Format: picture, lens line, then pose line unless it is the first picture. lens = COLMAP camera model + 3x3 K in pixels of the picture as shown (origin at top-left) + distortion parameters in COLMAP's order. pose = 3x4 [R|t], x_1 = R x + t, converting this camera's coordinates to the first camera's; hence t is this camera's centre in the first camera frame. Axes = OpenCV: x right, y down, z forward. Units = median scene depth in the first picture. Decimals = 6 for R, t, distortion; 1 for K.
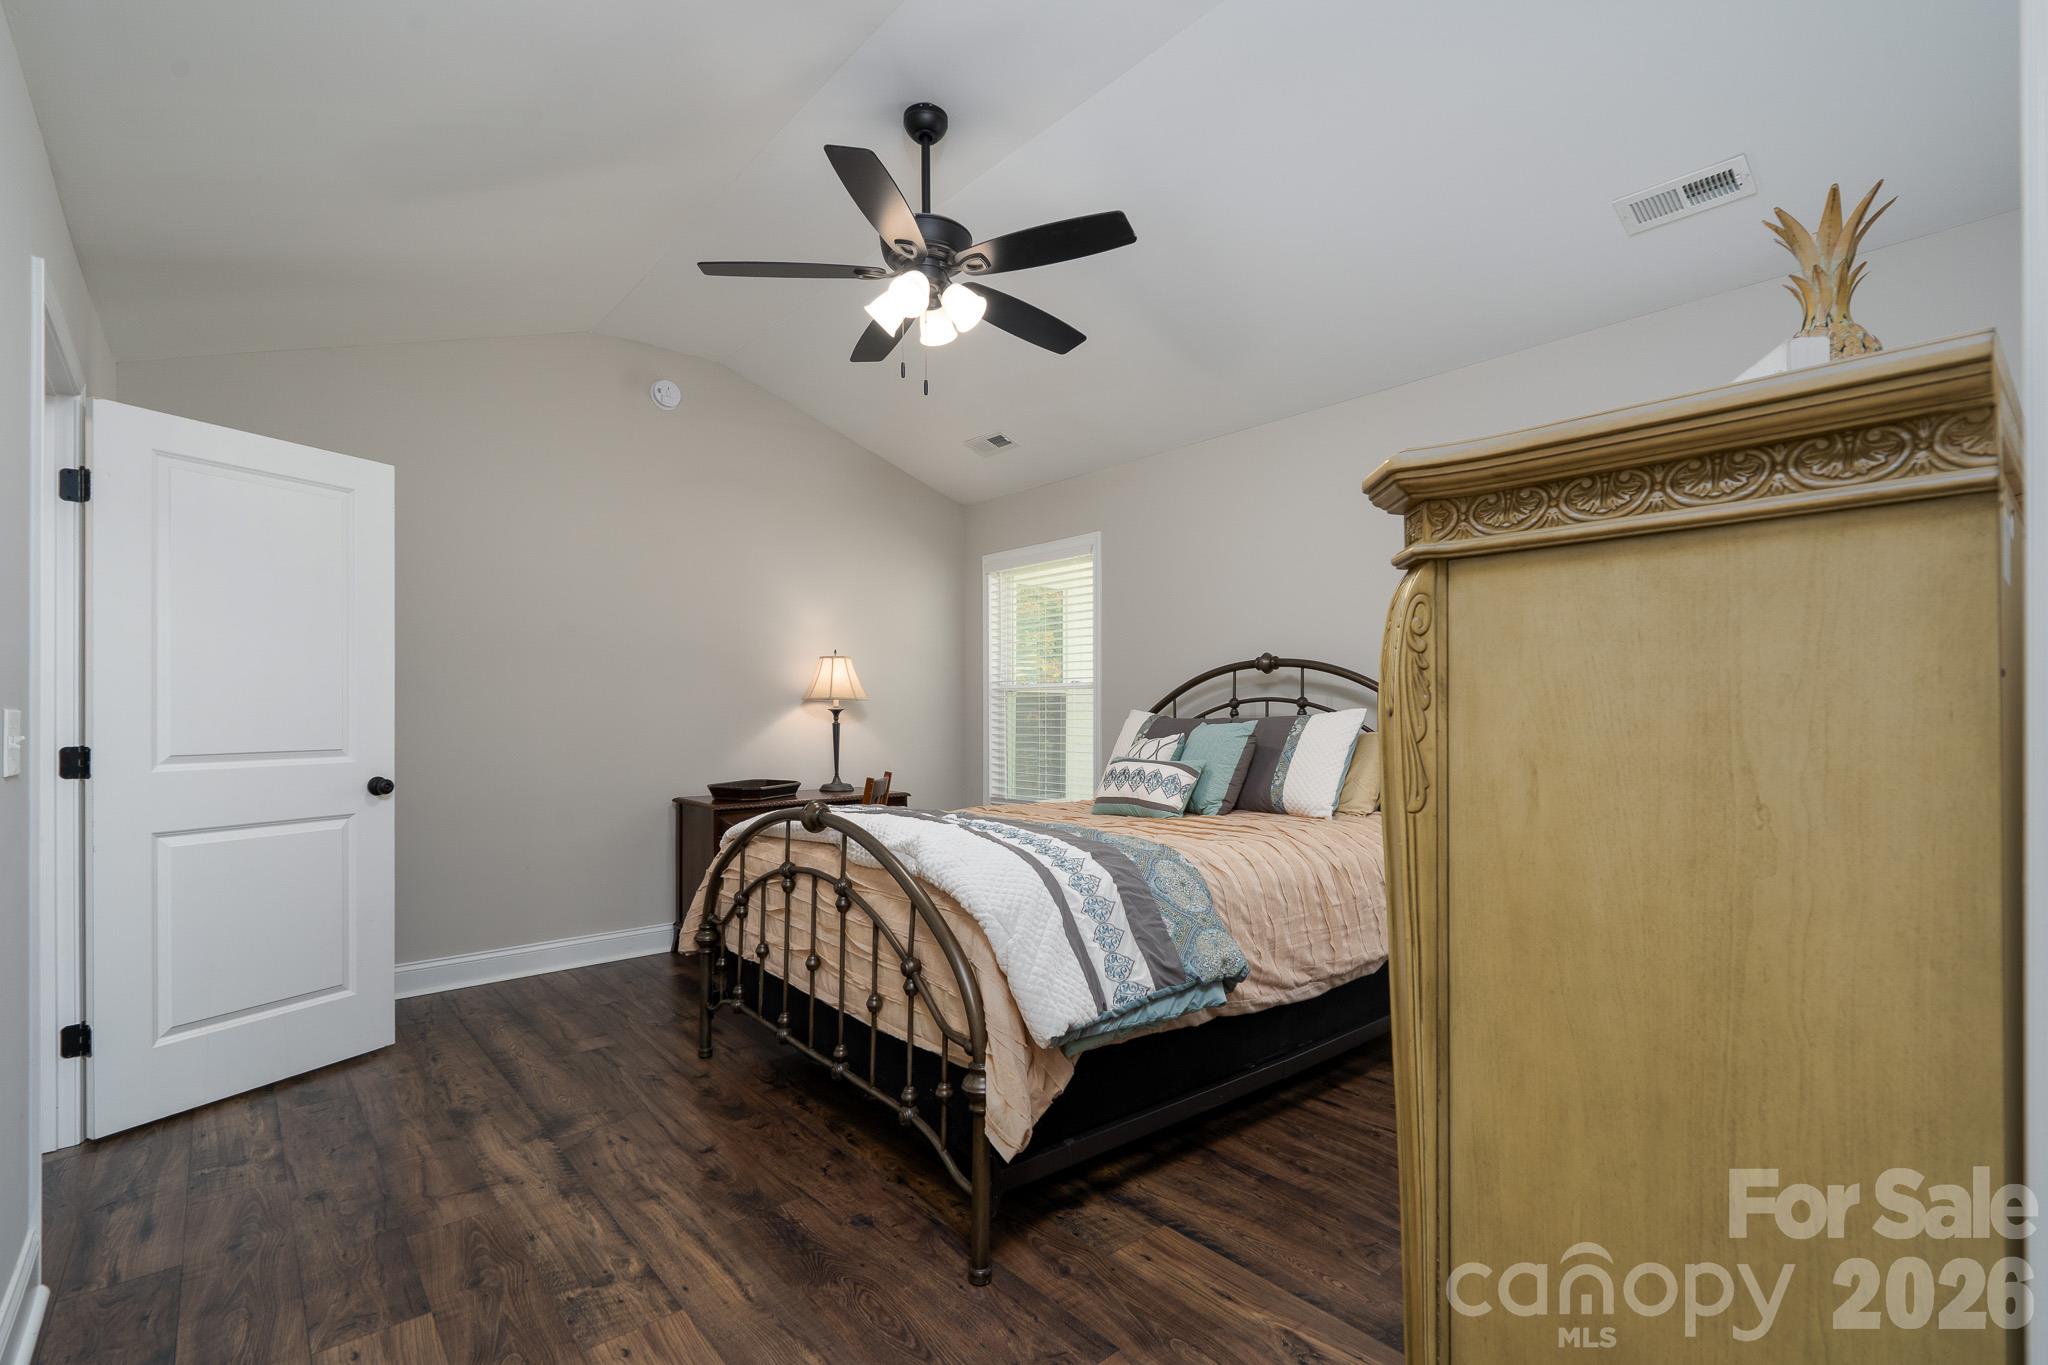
lens RADIAL K [[949.6, 0, 1032.1], [0, 949.6, 691.4], [0, 0, 1]] dist [-0.004278, 0.001404]
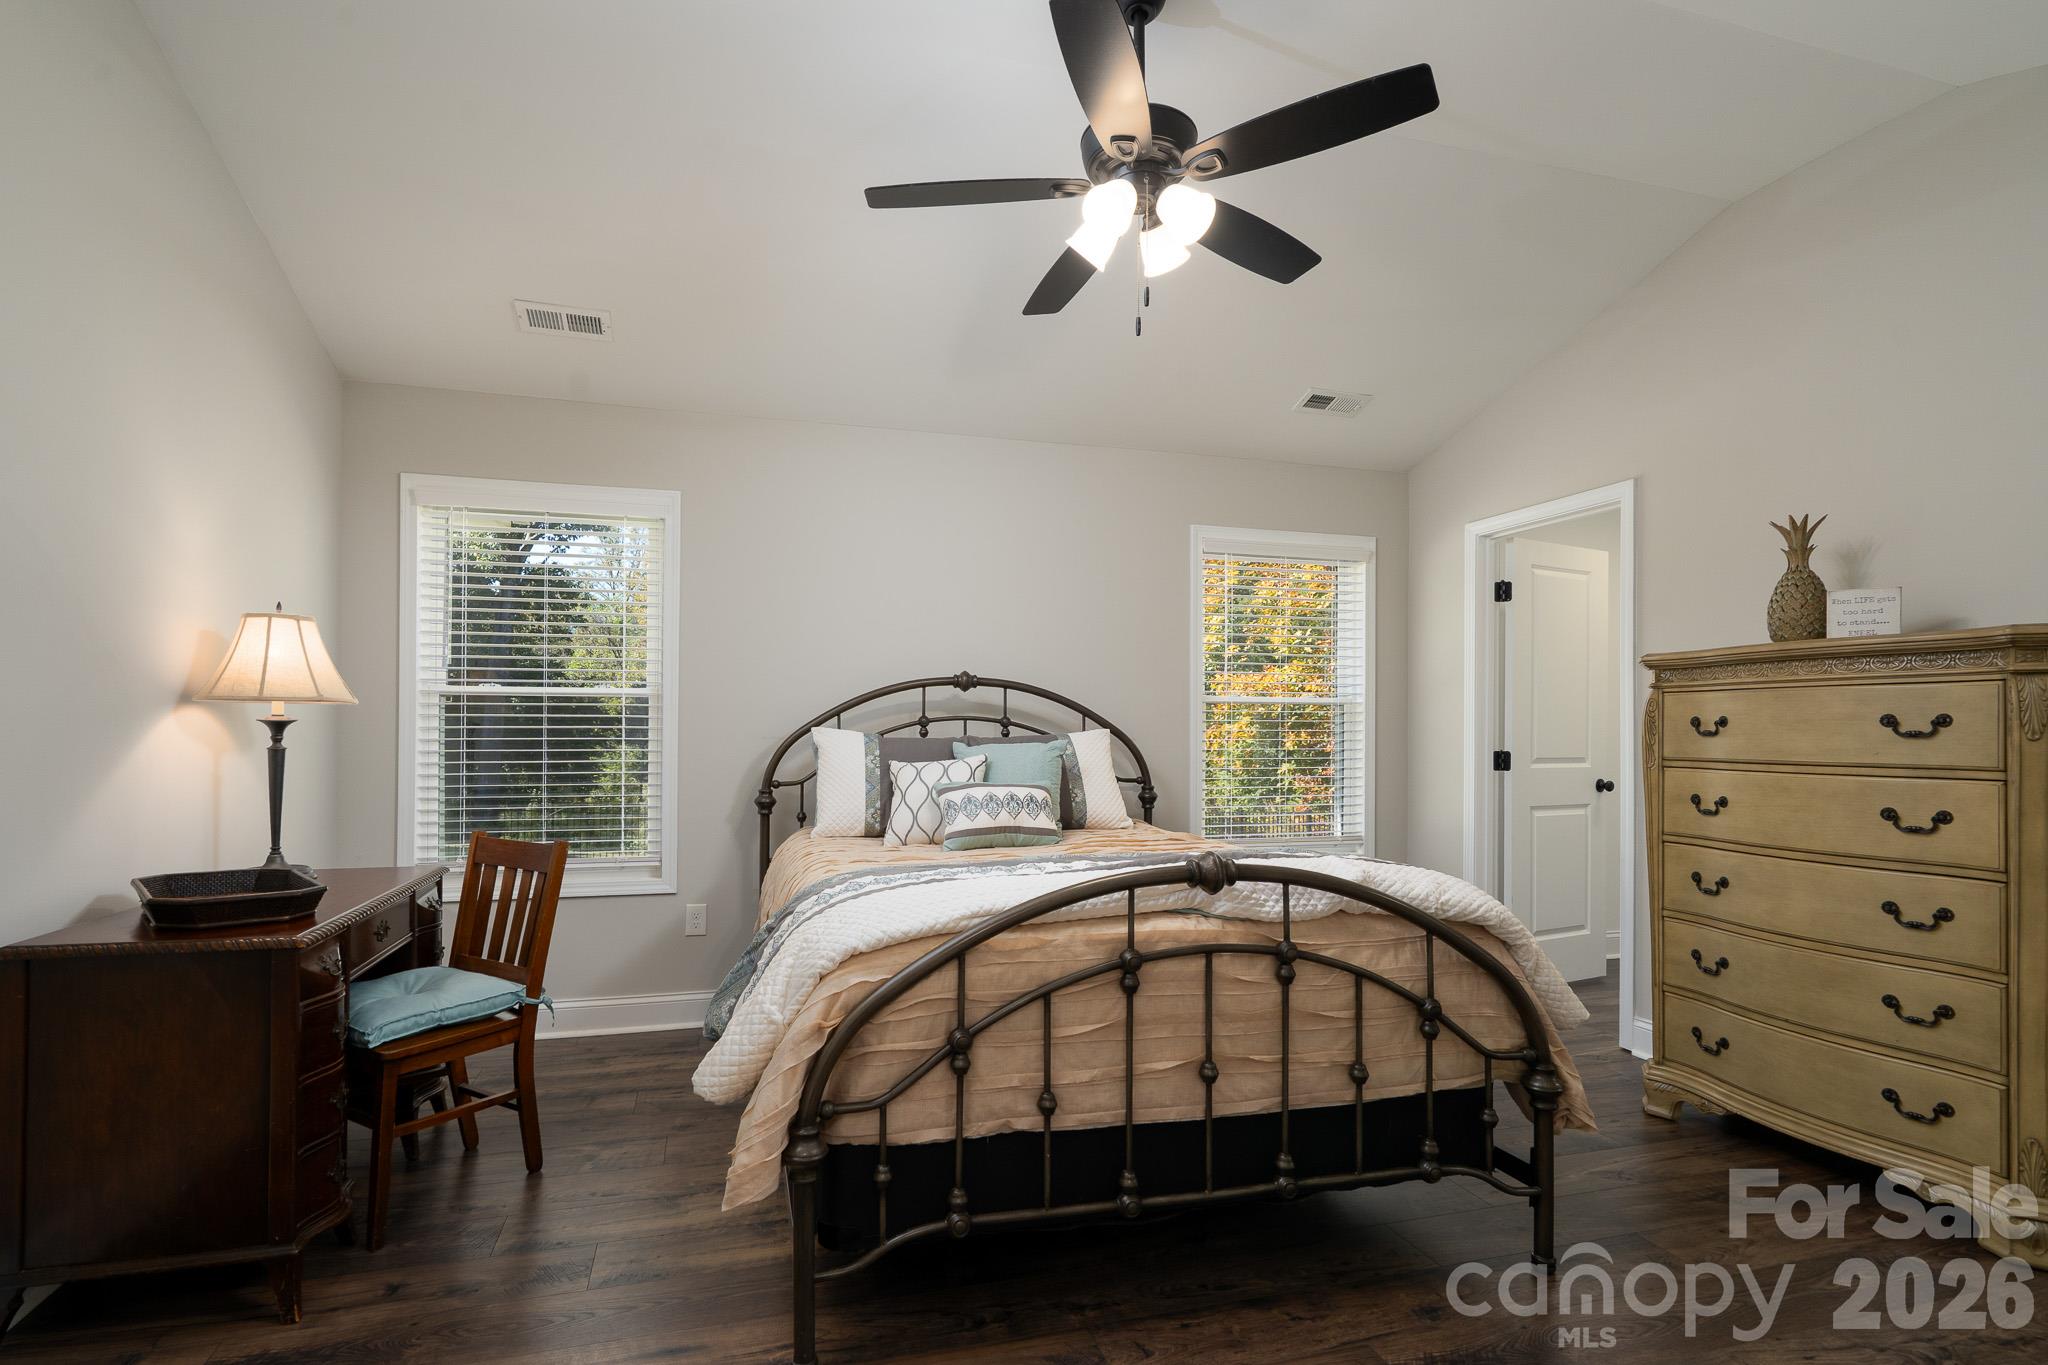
lens RADIAL K [[949.6, 0, 991.5], [0, 949.6, 733.4], [0, 0, 1]] dist [-0.004278, 0.001404]
pose [[0.425515, 0.005808, 0.904933, -0.650351], [-0.022958, 0.999727, 0.004380, 0.019676], [-0.904660, -0.022639, 0.425532, 0.575538]]
